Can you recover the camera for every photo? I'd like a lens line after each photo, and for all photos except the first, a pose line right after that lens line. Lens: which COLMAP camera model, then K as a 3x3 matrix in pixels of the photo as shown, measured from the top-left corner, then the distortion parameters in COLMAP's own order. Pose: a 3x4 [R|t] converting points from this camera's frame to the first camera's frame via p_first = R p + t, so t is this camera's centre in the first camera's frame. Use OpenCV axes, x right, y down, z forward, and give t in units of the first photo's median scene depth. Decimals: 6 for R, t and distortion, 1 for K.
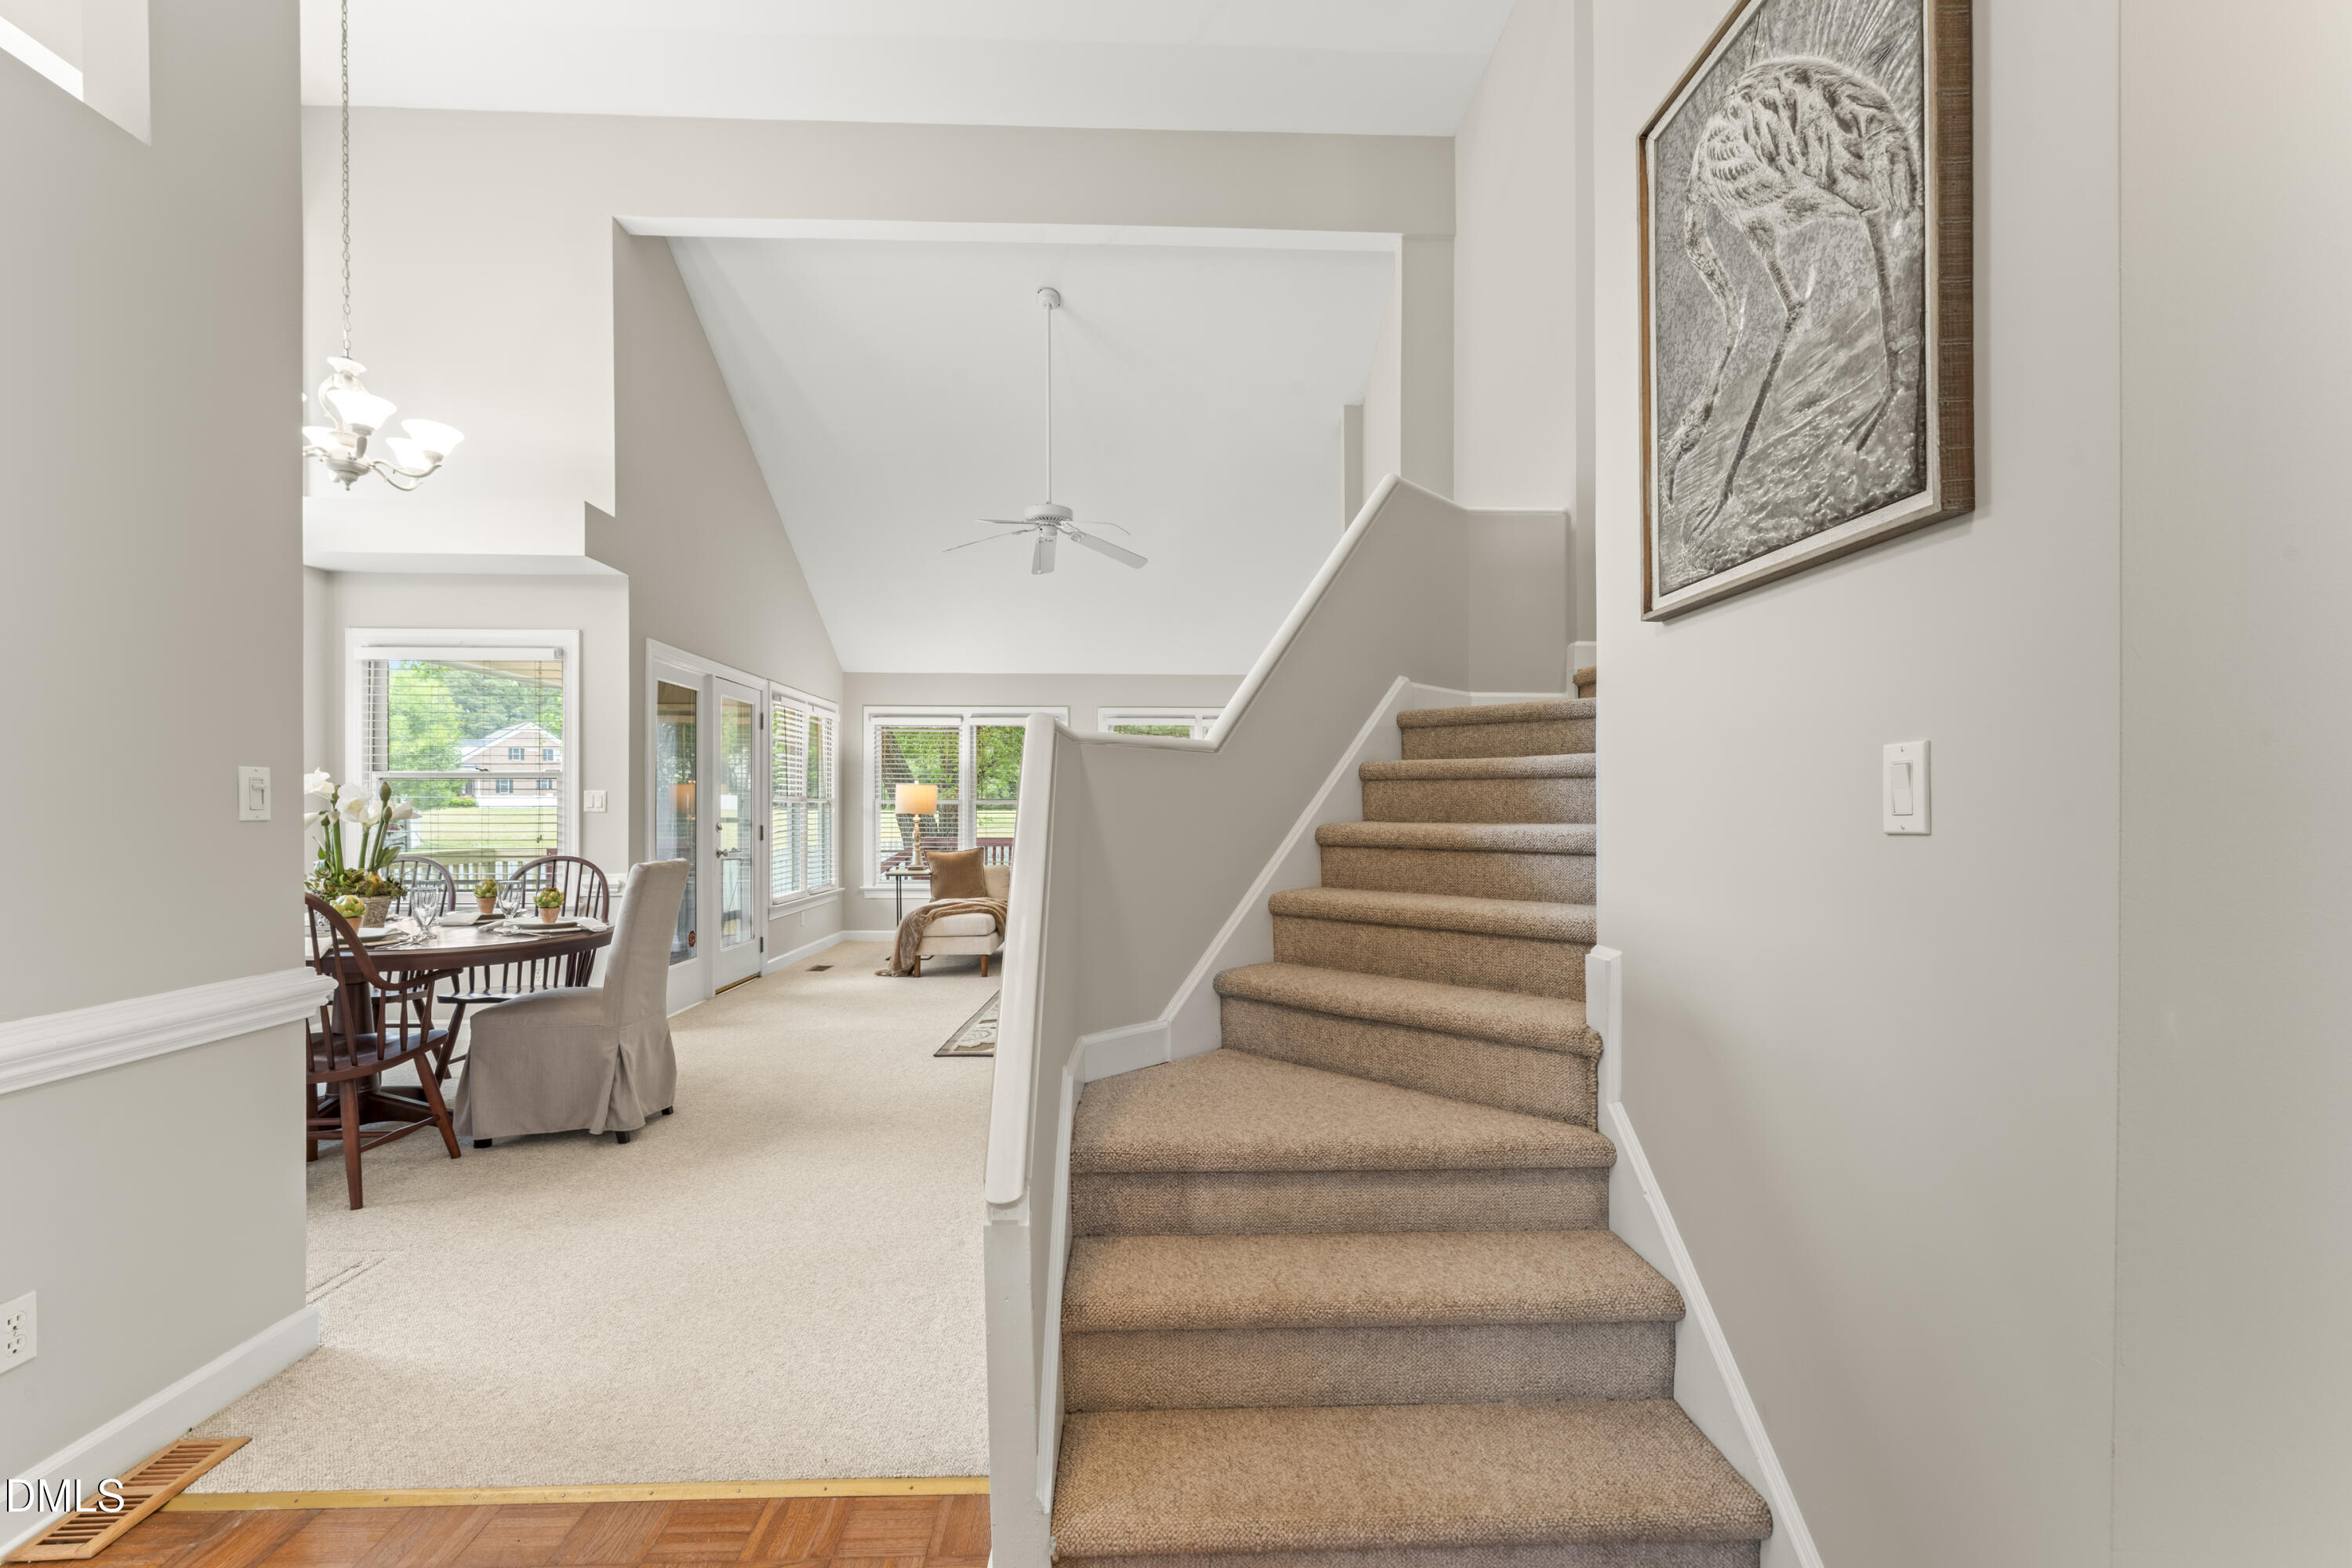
lens RADIAL K [[1000.4, 0, 1183.2], [0, 1000.4, 813.9], [0, 0, 1]] dist [-0.000991, 0.000270]
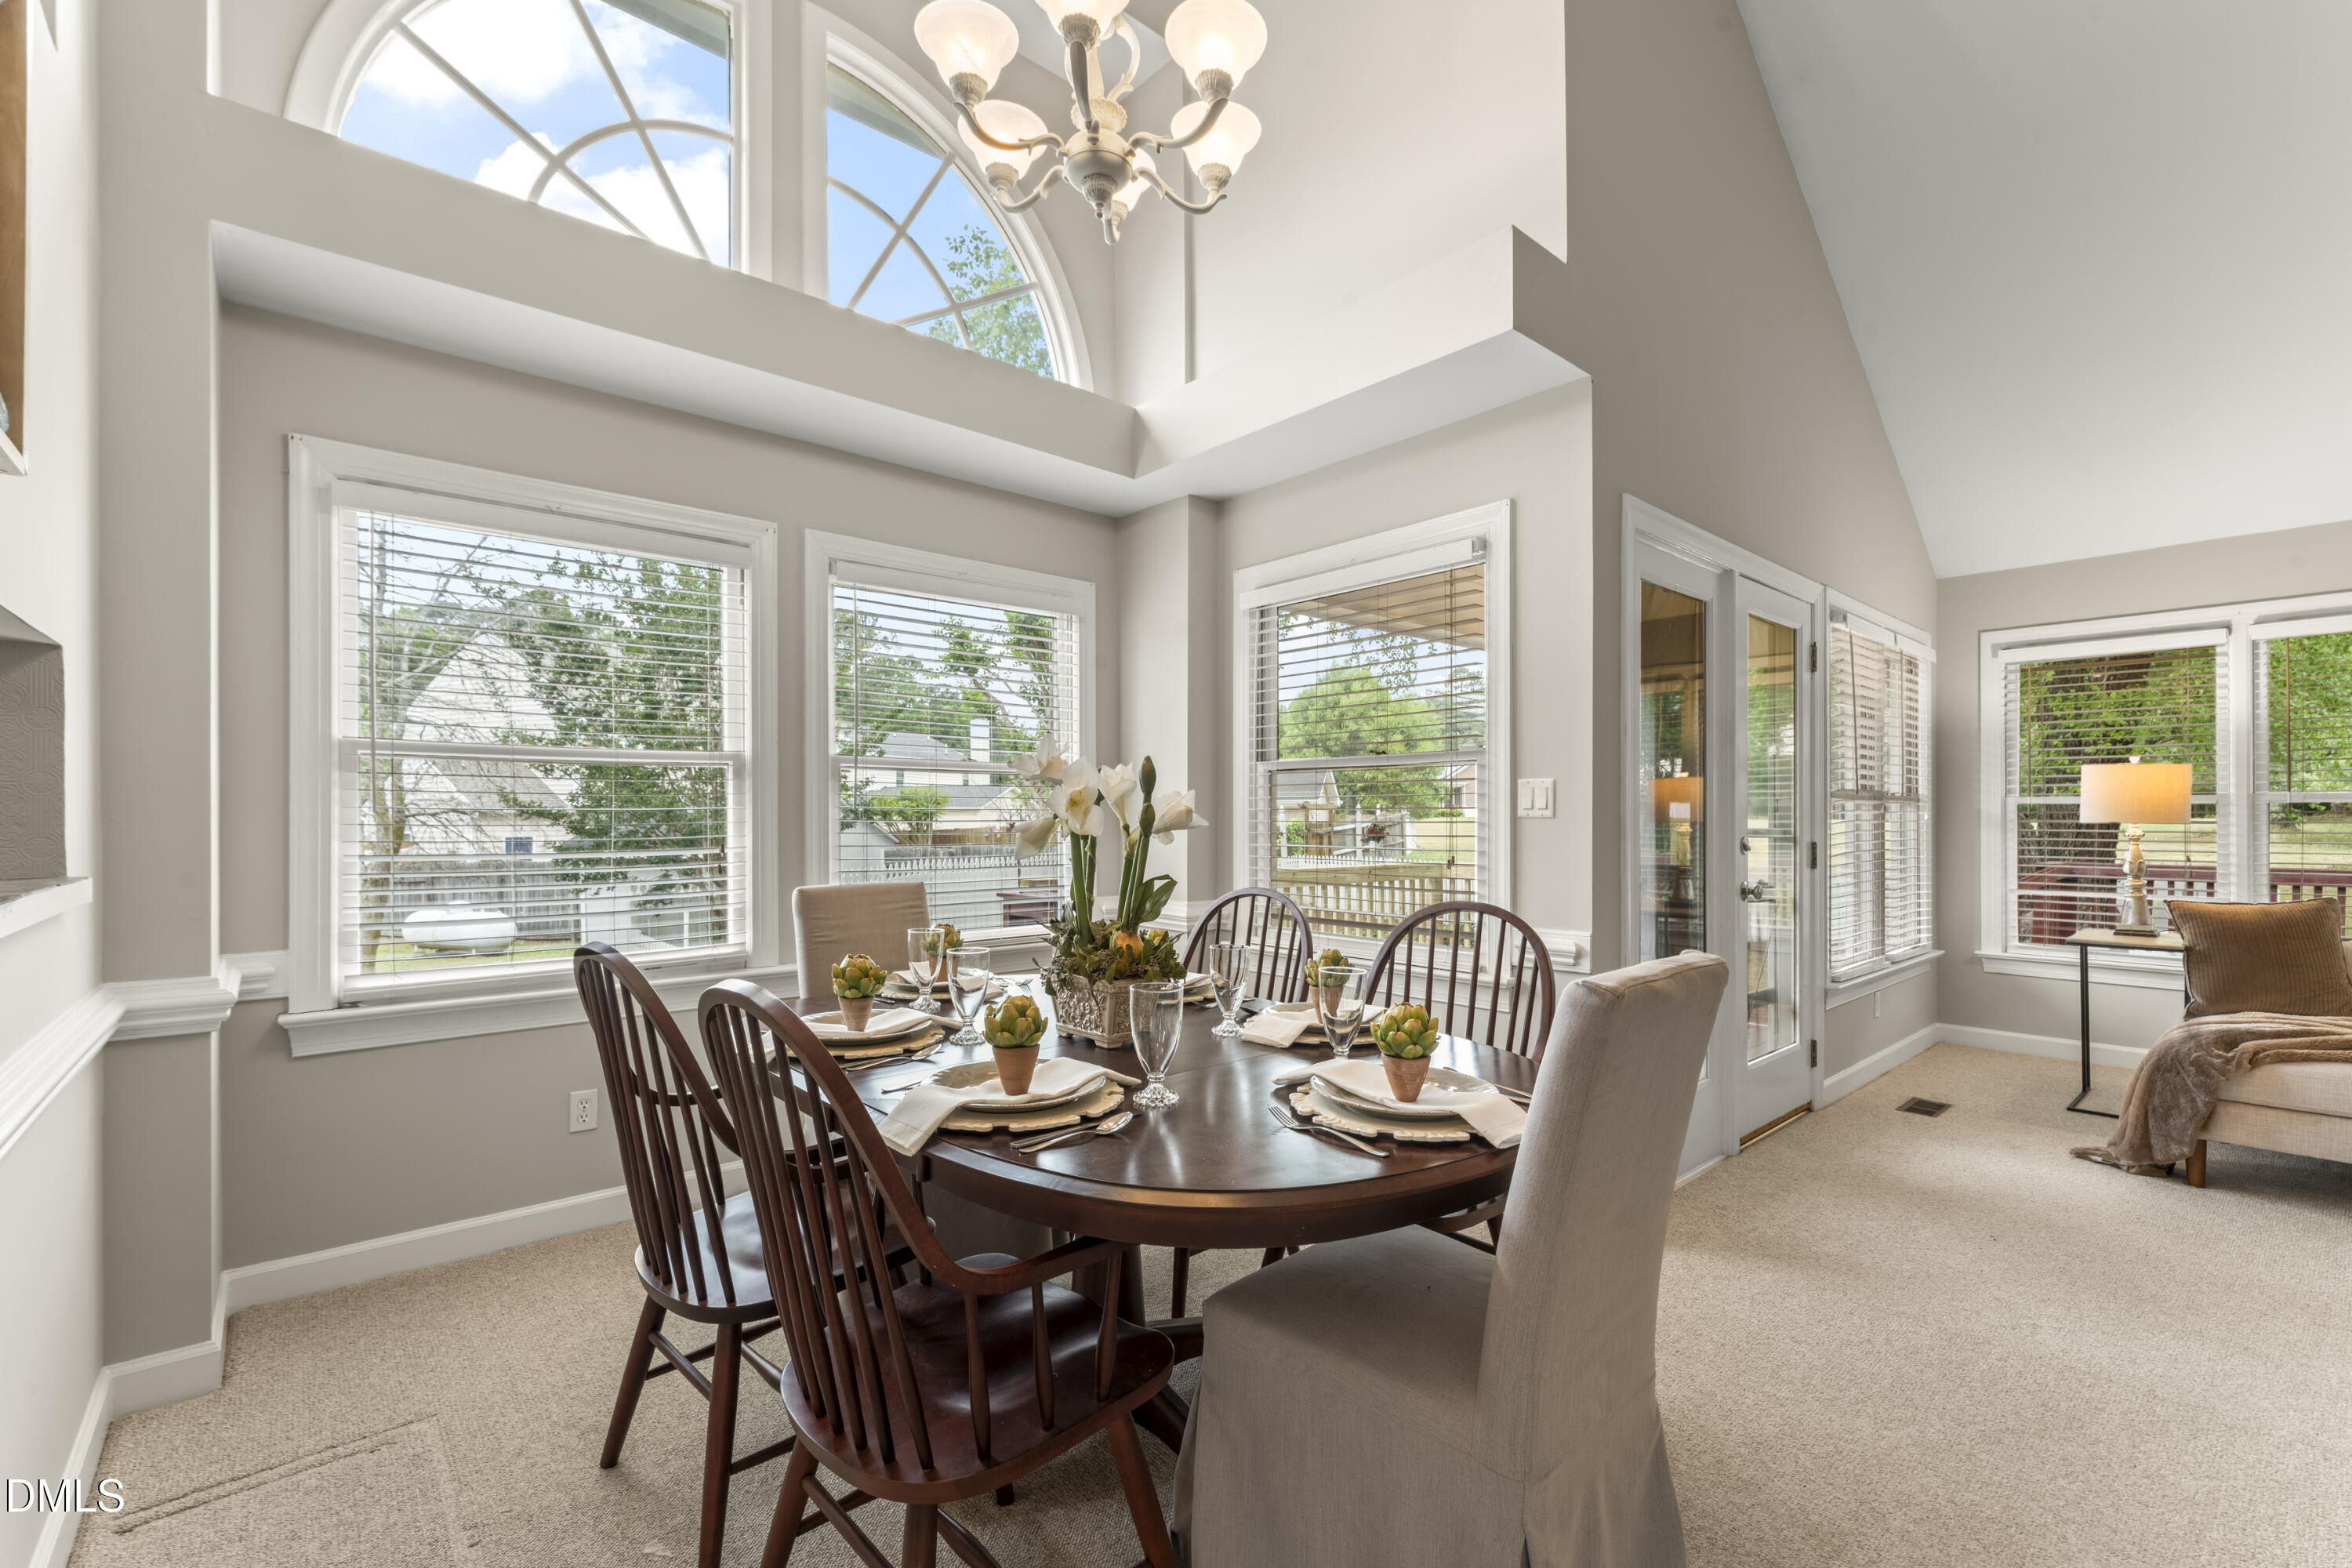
lens RADIAL K [[1014.2, 0, 1184.0], [0, 1014.2, 814.1], [0, 0, 1]] dist [-0.001551, 0.001125]
pose [[0.632034, -0.003949, -0.774931, -0.214435], [-0.002648, 0.999970, -0.007256, 0.000848], [0.774936, 0.006638, 0.632005, 0.384545]]
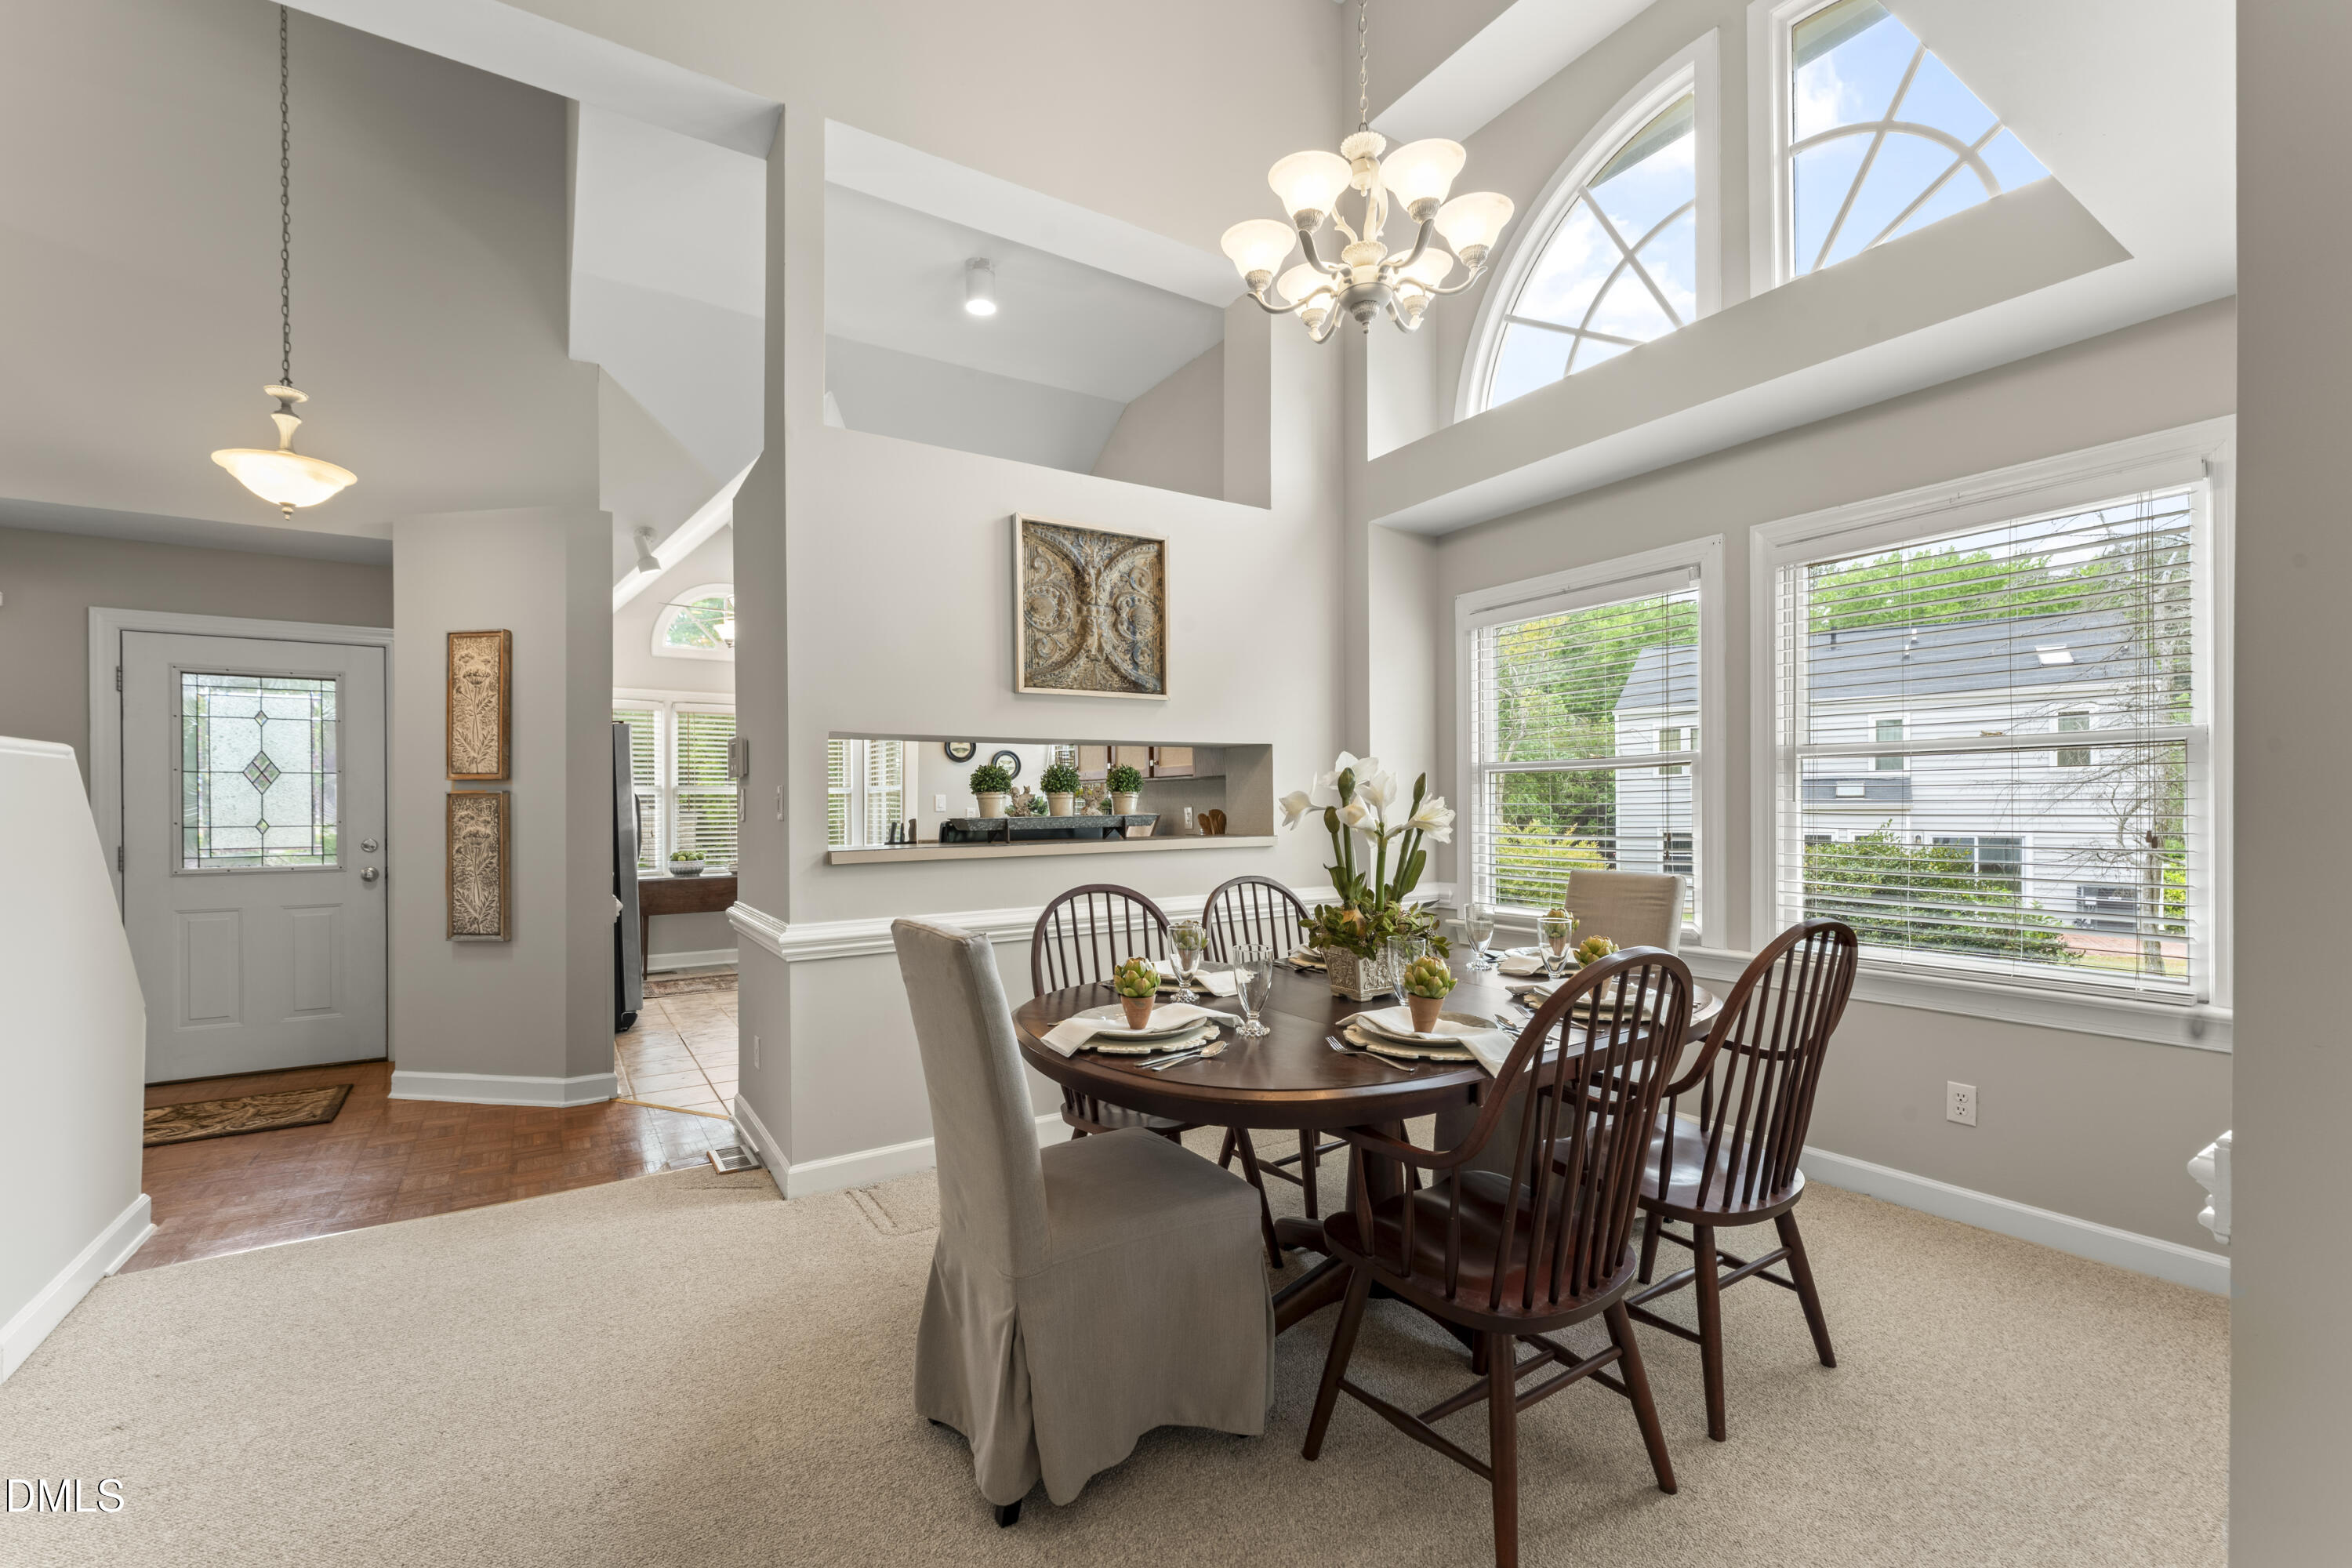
lens RADIAL K [[1000.4, 0, 1183.2], [0, 1000.4, 813.9], [0, 0, 1]] dist [-0.000991, 0.000270]
pose [[-0.862591, 0.006777, -0.505857, -0.218318], [0.002218, 0.999951, 0.009613, -0.004477], [0.505898, 0.007170, -0.862564, 0.829877]]
